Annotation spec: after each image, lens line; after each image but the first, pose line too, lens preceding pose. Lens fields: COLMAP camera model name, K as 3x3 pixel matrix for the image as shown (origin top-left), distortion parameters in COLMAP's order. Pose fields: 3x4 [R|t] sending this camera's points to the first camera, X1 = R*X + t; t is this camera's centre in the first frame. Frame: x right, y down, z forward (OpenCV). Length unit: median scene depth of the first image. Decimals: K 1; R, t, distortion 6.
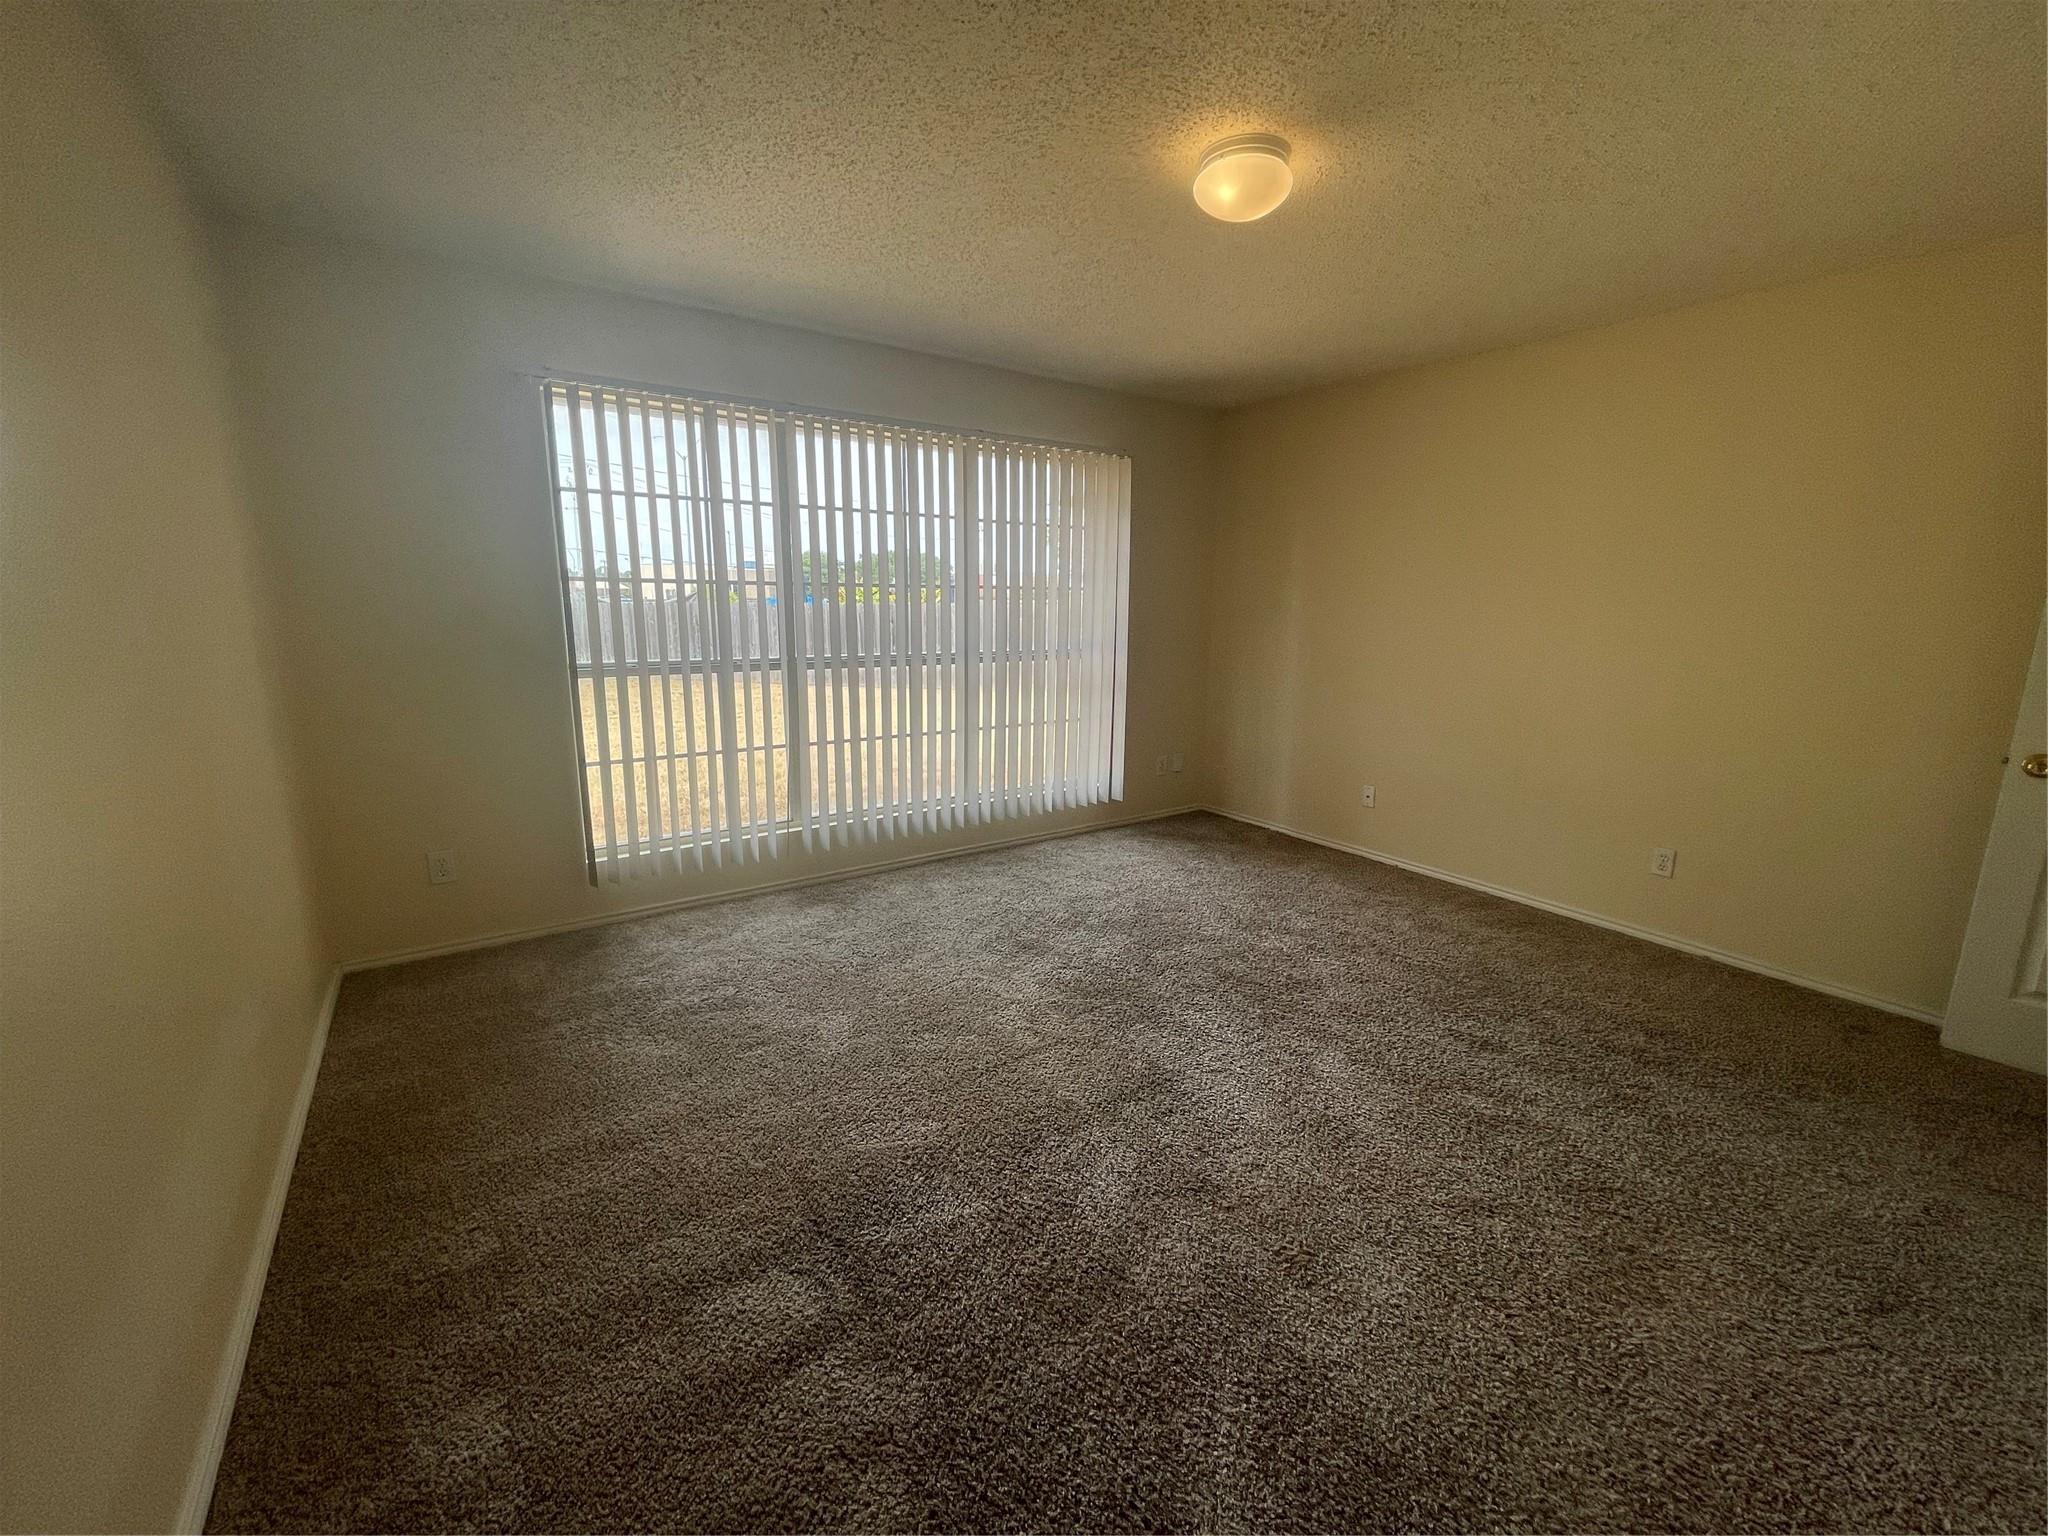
lens RADIAL K [[830.5, 0, 1025.4], [0, 830.5, 764.5], [0, 0, 1]] dist [-0.003877, 0.001889]
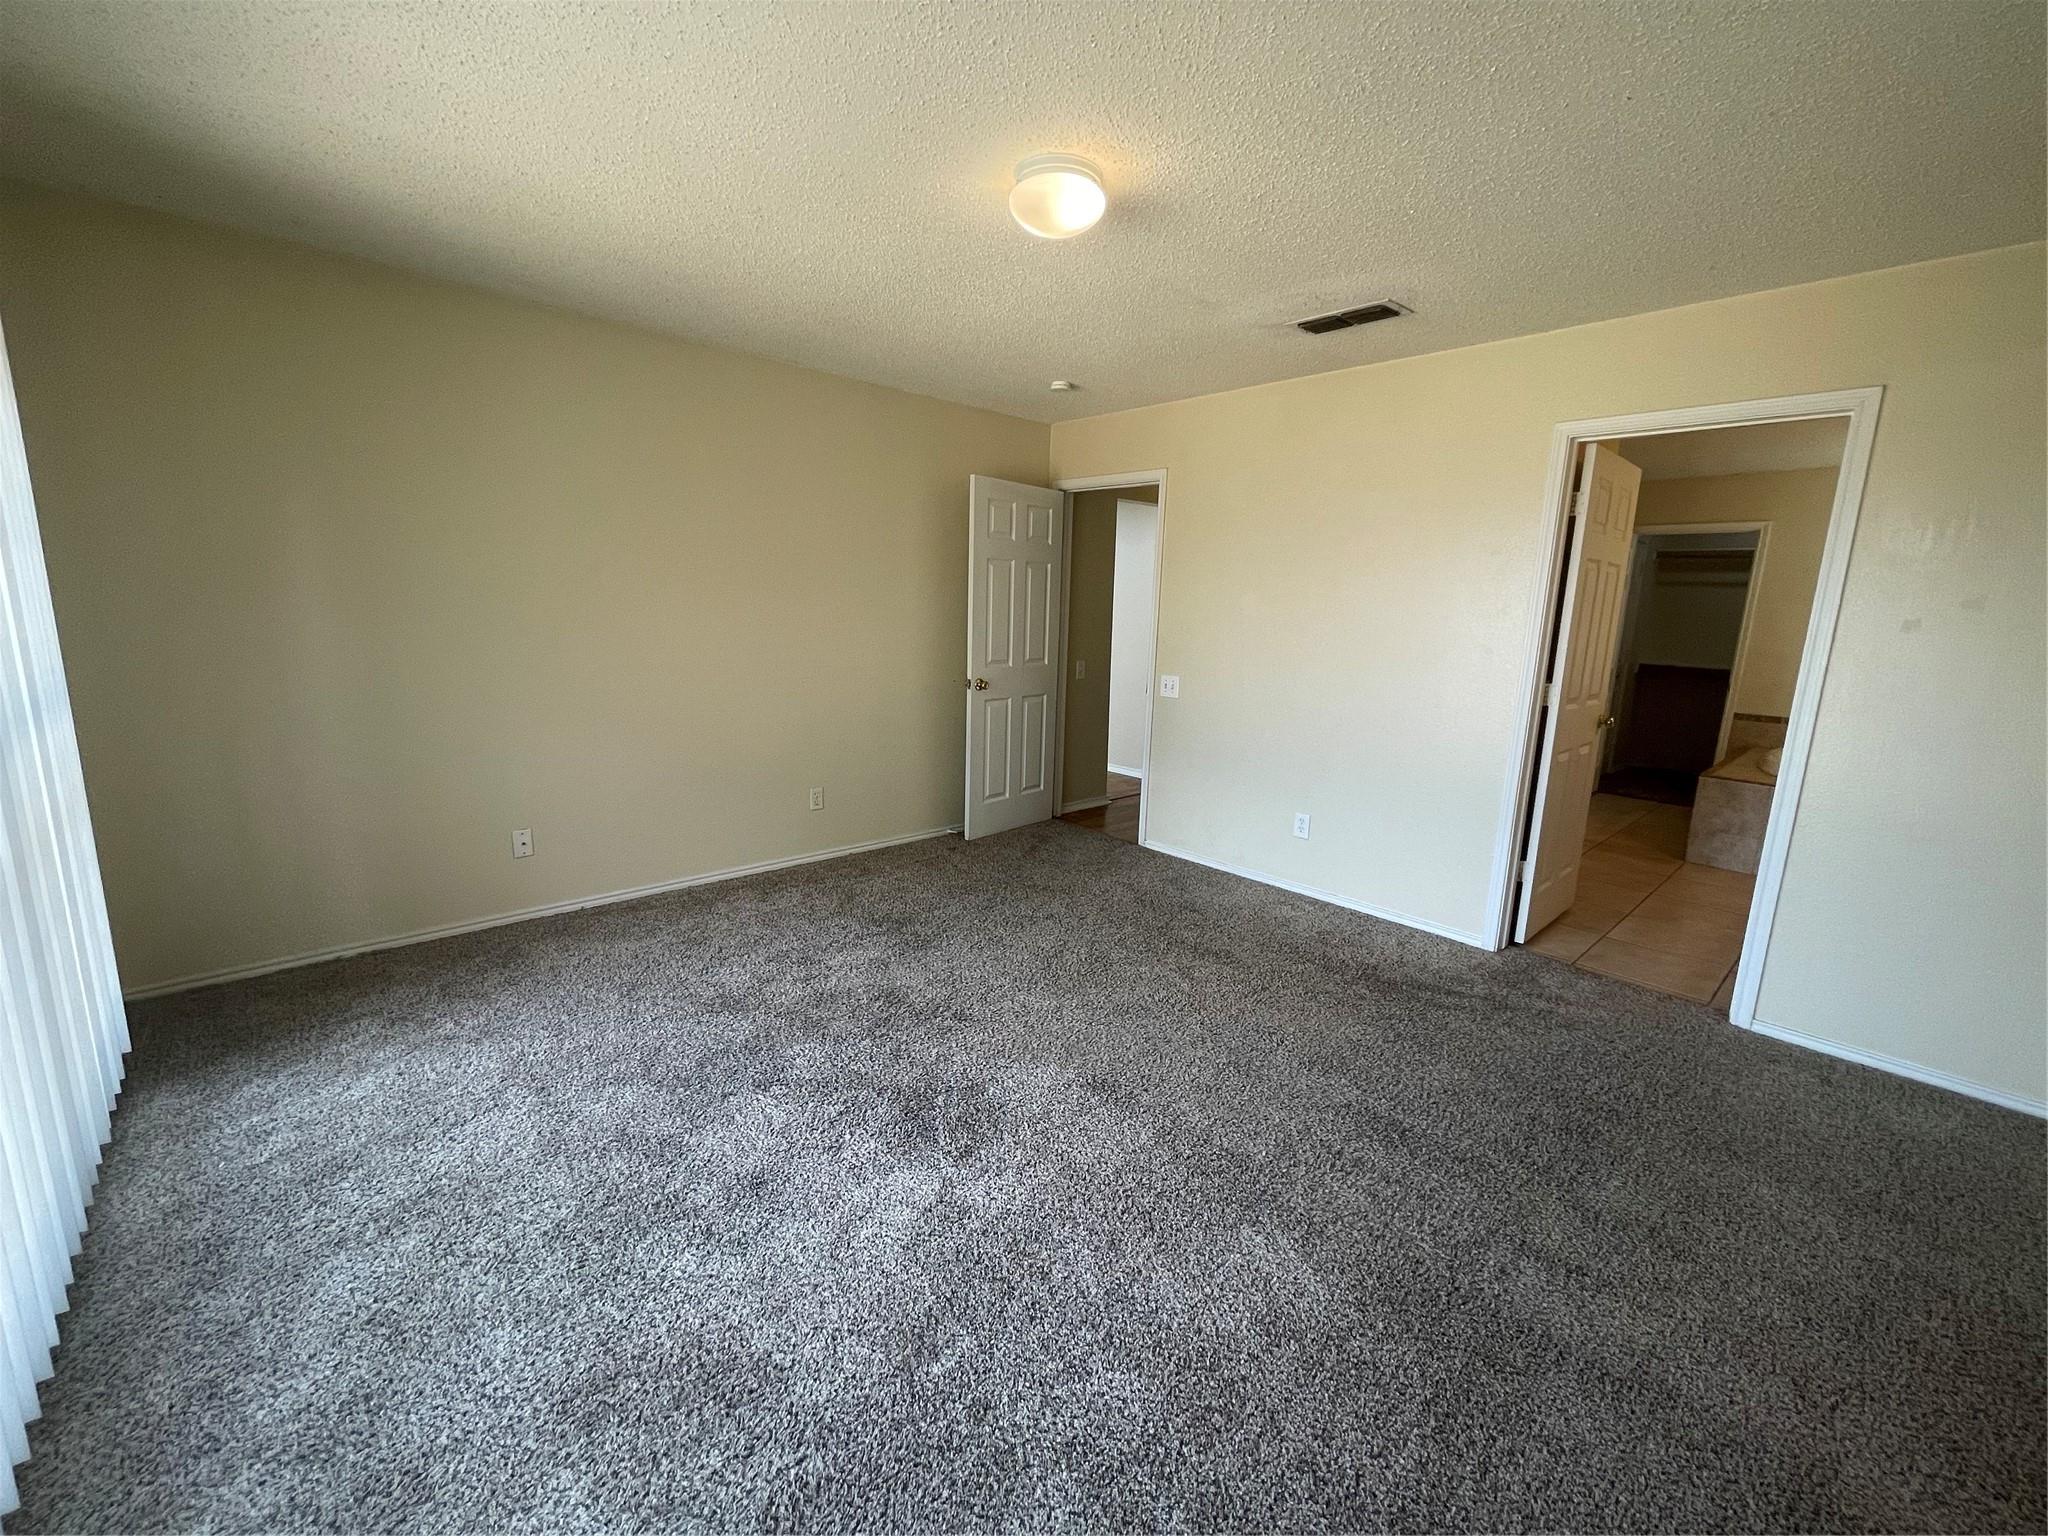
lens RADIAL K [[830.5, 0, 1027.5], [0, 830.5, 759.3], [0, 0, 1]] dist [-0.003877, 0.001889]
pose [[-0.146456, -0.201930, 0.968388, -0.438982], [0.163680, 0.960503, 0.225040, -0.149997], [-0.975582, 0.191464, -0.107620, 0.647555]]
